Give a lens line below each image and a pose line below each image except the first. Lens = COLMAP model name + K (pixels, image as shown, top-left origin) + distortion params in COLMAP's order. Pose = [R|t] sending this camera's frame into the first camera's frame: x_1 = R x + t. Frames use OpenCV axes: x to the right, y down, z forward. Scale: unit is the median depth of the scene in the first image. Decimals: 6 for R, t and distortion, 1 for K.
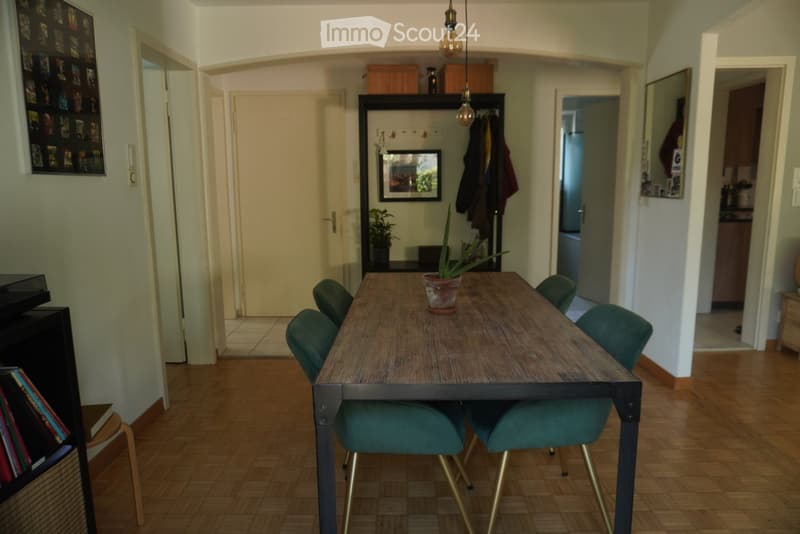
lens RADIAL K [[537.9, 0, 400.7], [0, 537.9, 268.0], [0, 0, 1]] dist [-0.023534, 0.004470]
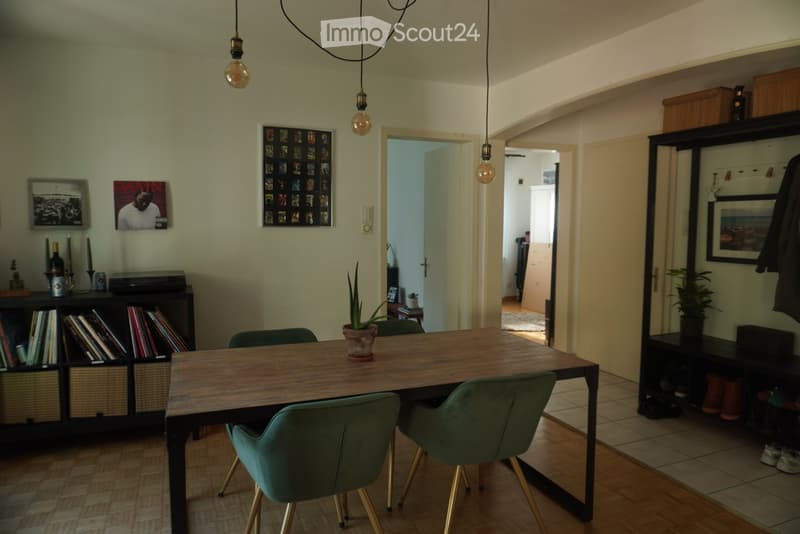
lens RADIAL K [[537.9, 0, 399.1], [0, 537.9, 264.4], [0, 0, 1]] dist [-0.023534, 0.004470]
pose [[0.383732, 0.089969, -0.919051, 1.092127], [-0.155374, 0.987344, 0.031781, -0.155364], [0.910279, 0.130601, 0.392855, 0.604871]]
